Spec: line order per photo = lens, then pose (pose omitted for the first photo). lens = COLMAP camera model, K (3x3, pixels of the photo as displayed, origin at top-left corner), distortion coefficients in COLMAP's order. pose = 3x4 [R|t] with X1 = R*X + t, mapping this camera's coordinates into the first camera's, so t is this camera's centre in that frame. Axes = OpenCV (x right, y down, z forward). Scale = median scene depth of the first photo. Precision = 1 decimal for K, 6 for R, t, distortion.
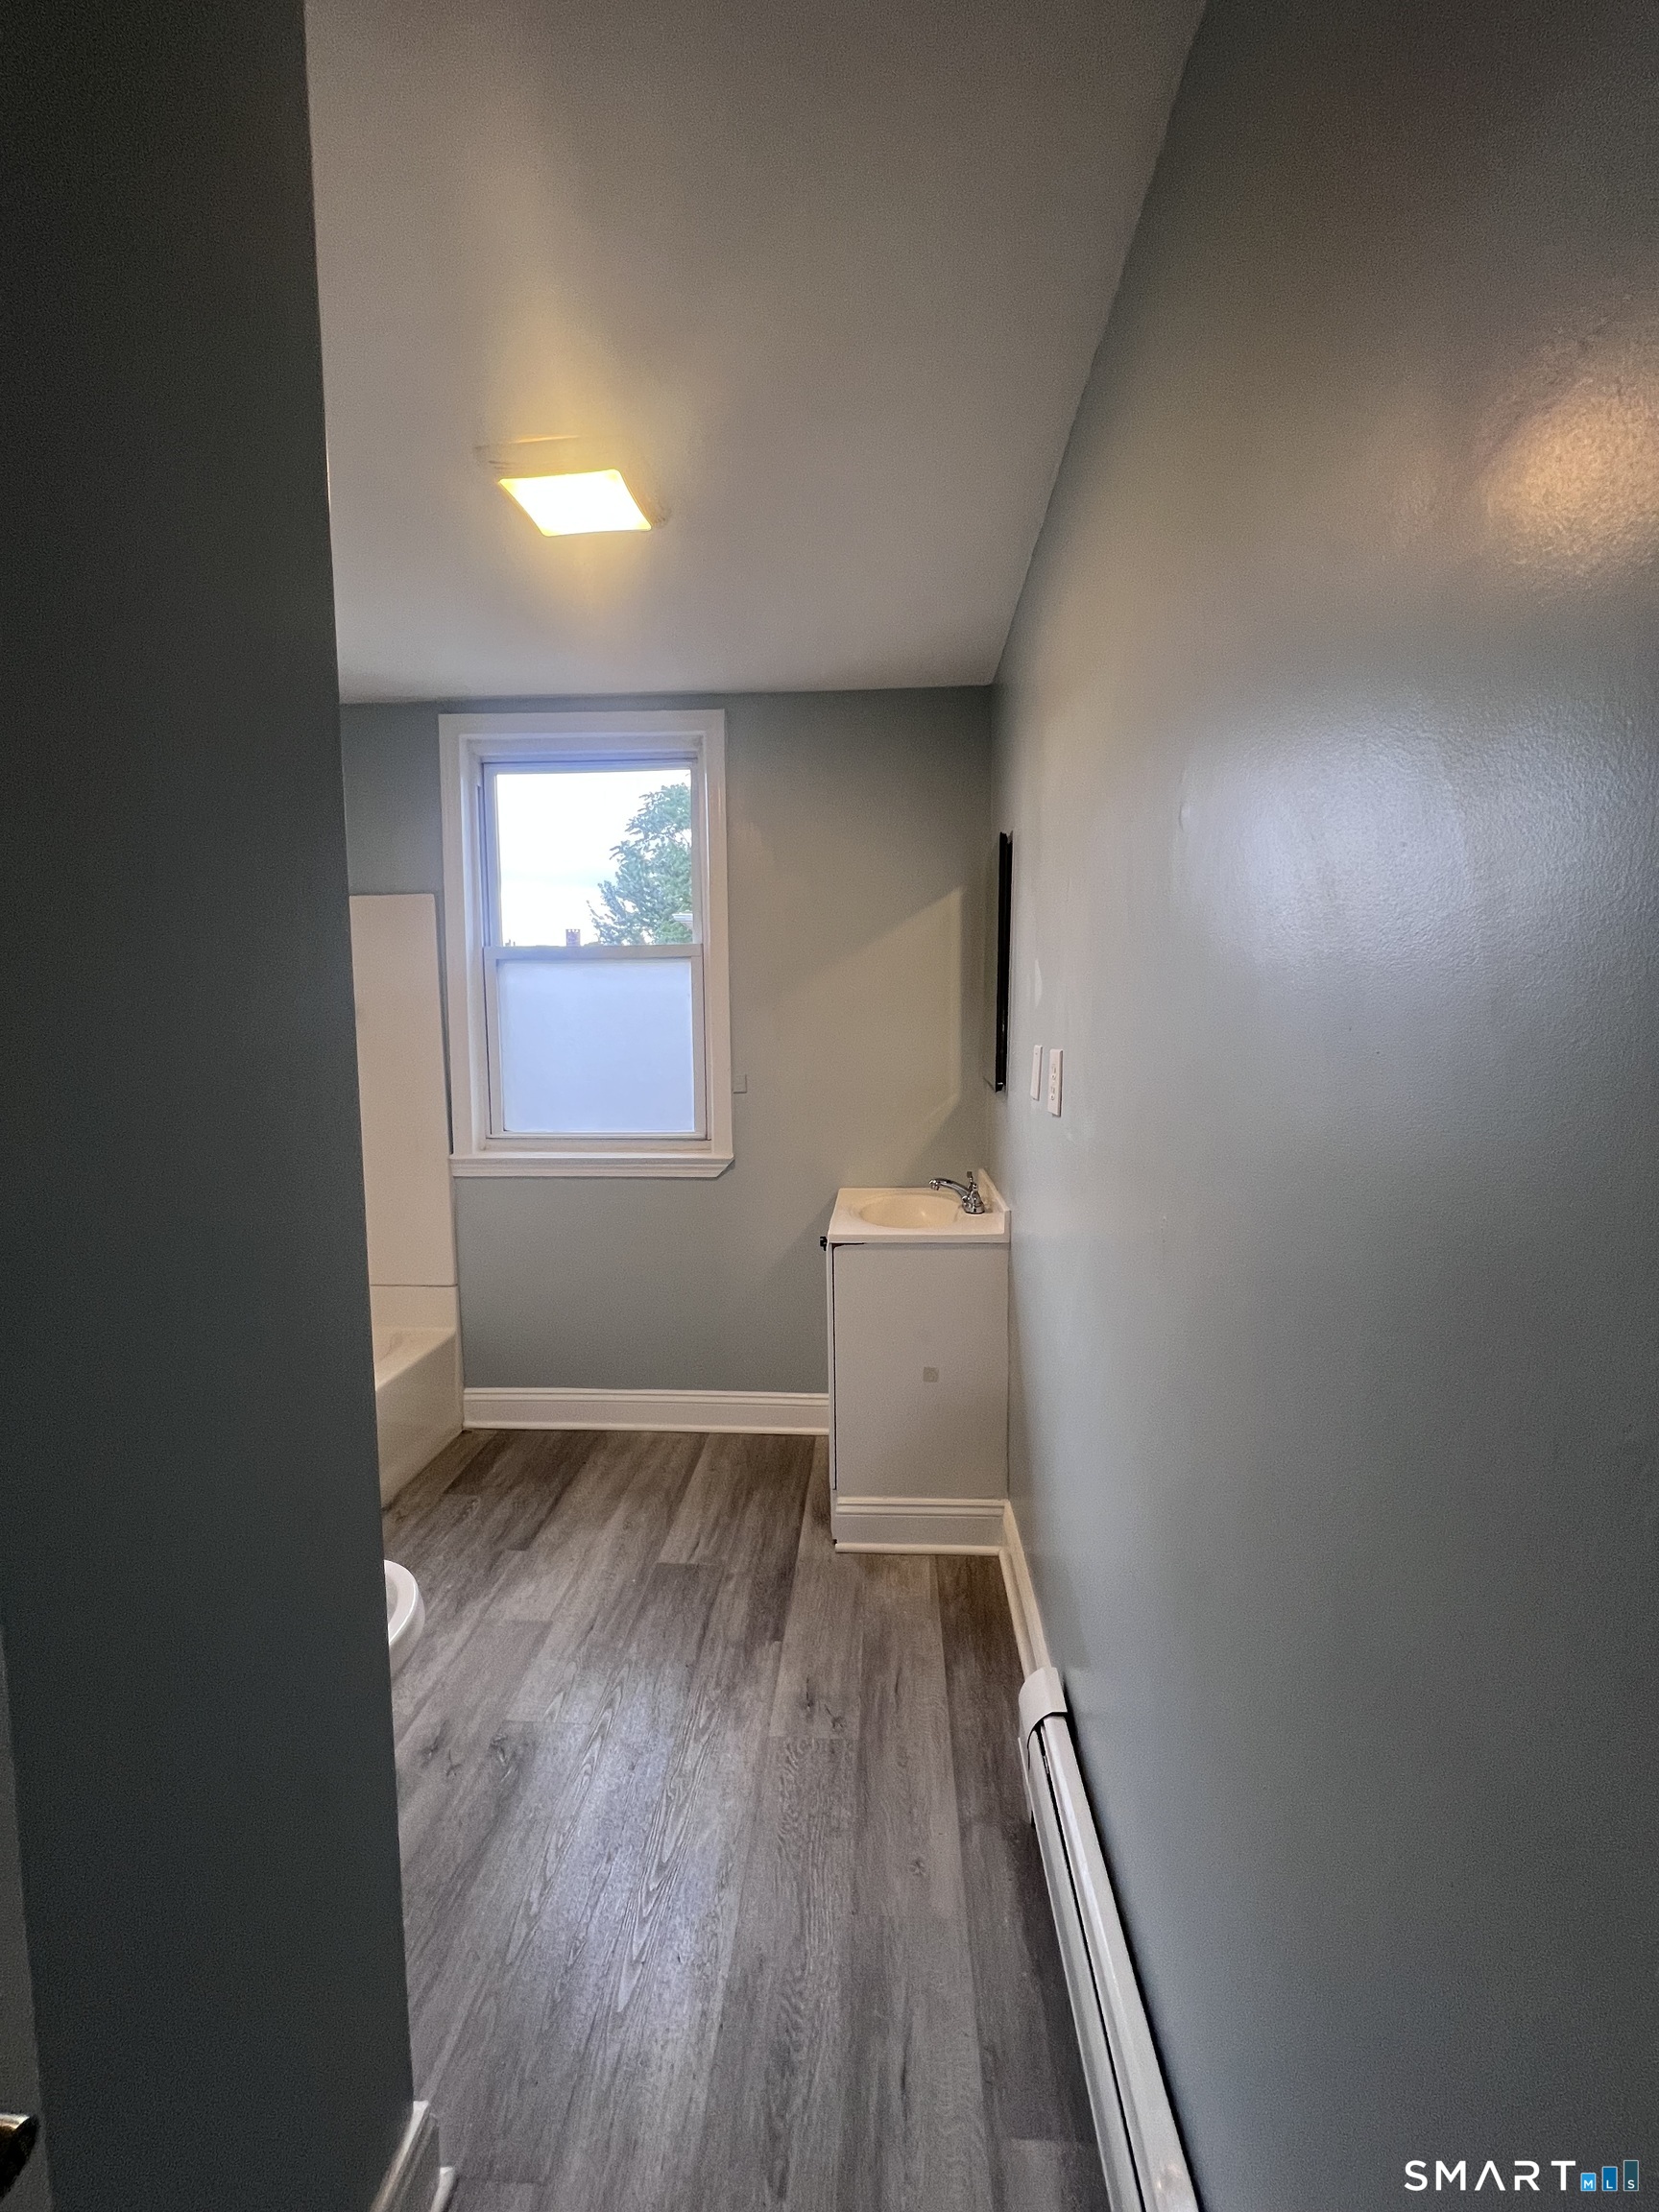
lens RADIAL K [[882.5, 0, 825.2], [0, 882.5, 1102.7], [0, 0, 1]] dist [-0.003996, 0.001257]
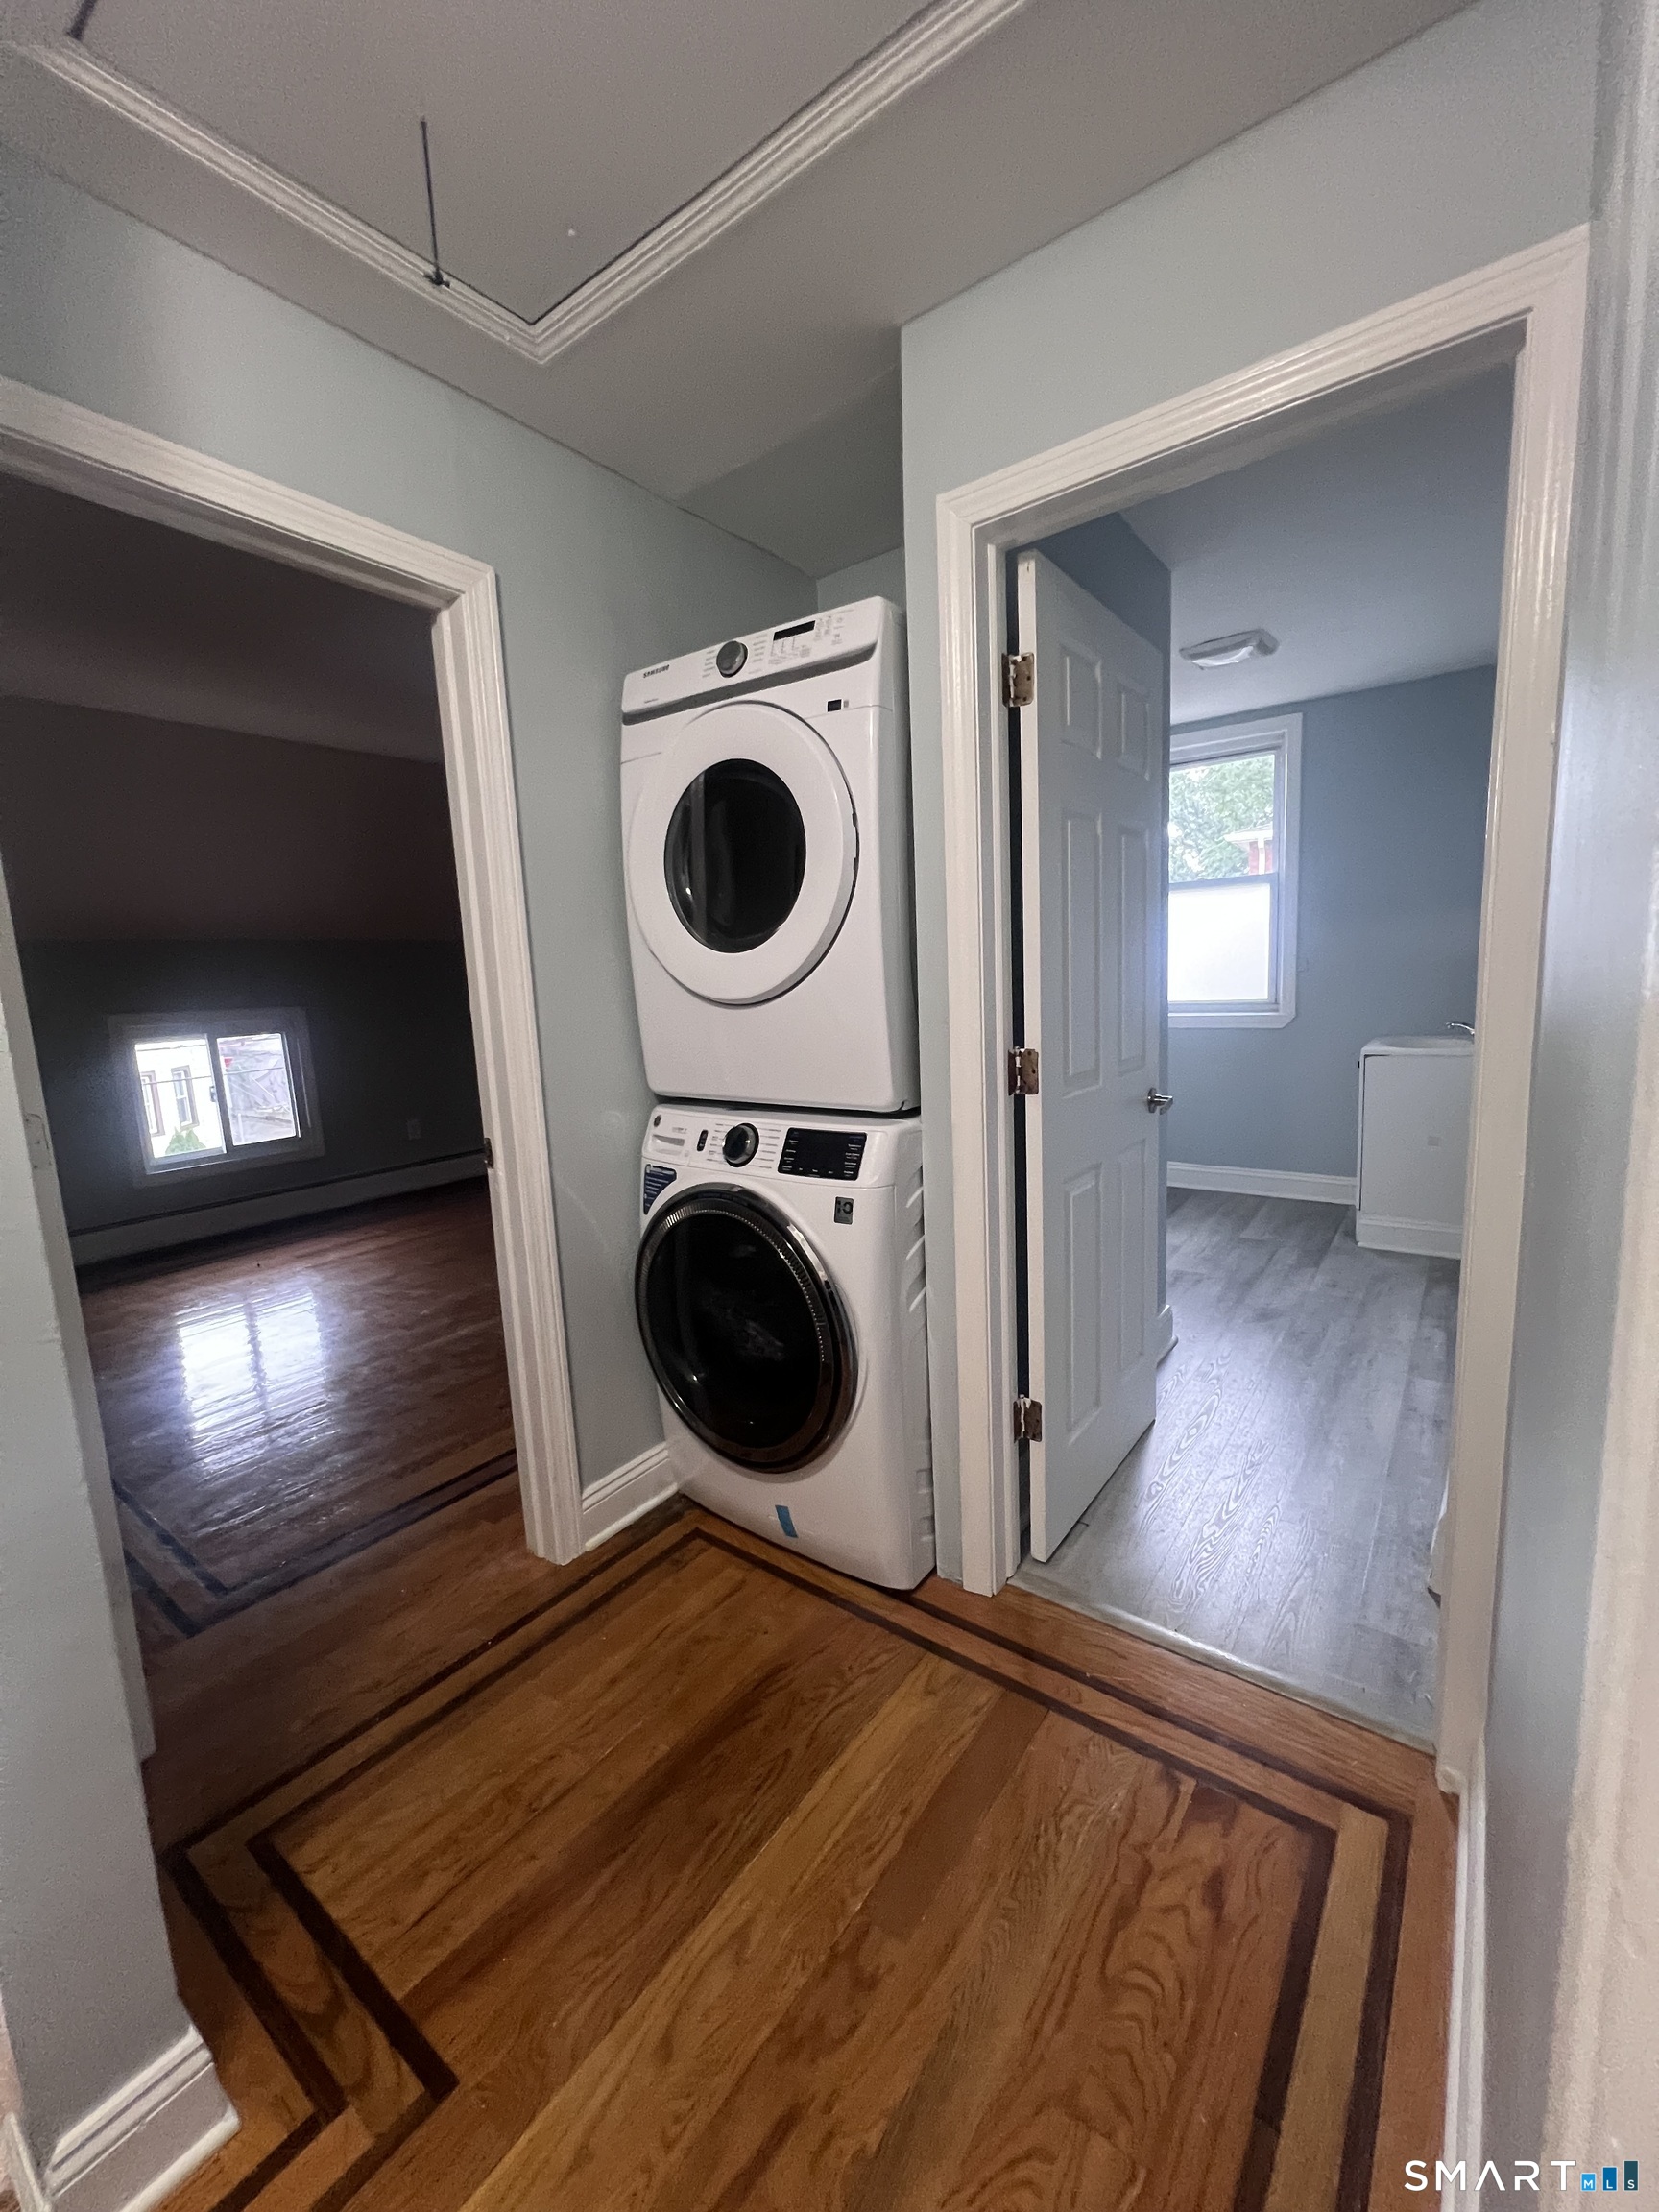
lens RADIAL K [[882.5, 0, 835.3], [0, 882.5, 1102.6], [0, 0, 1]] dist [-0.003996, 0.001257]
pose [[0.843377, 0.047369, -0.535231, 0.052190], [-0.006604, 0.996945, 0.077826, 0.115398], [0.537282, -0.062102, 0.841113, -0.791810]]
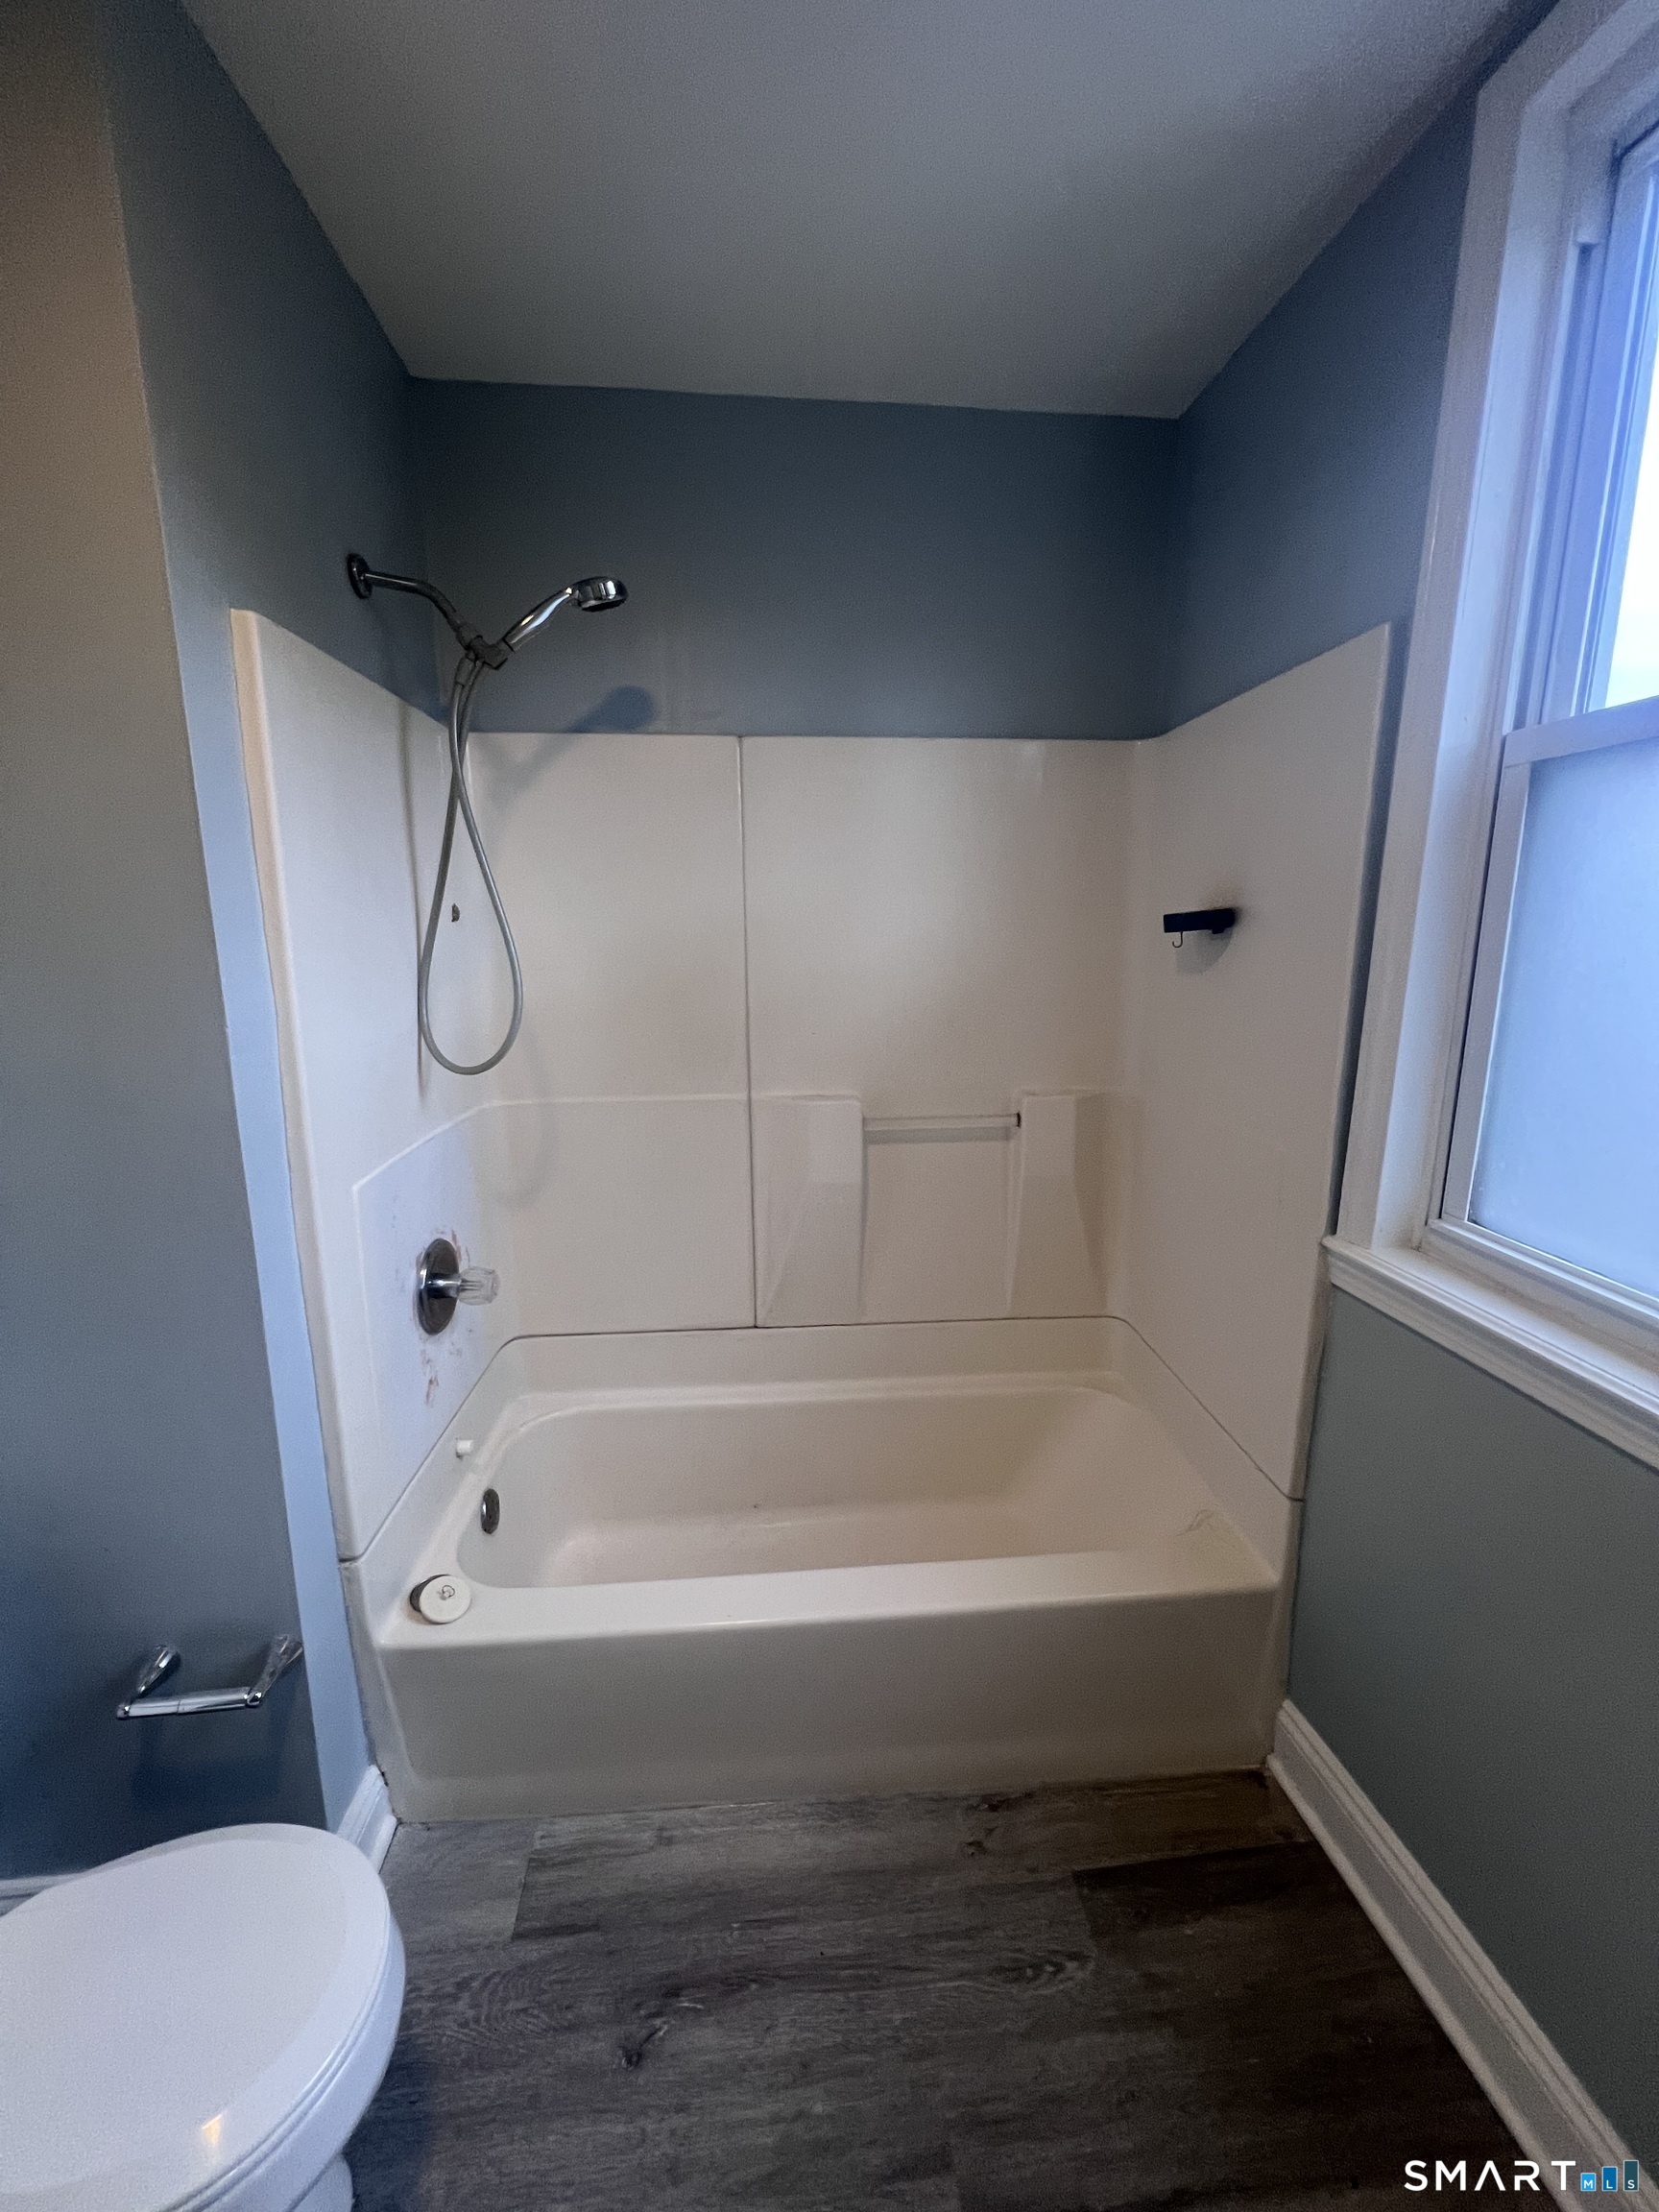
lens RADIAL K [[882.5, 0, 838.7], [0, 882.5, 1102.4], [0, 0, 1]] dist [-0.003996, 0.001257]
pose [[0.169698, 0.195384, -0.965934, -0.053750], [-0.090307, 0.979109, 0.182184, -0.077902], [0.981350, 0.056314, 0.183797, 0.779955]]
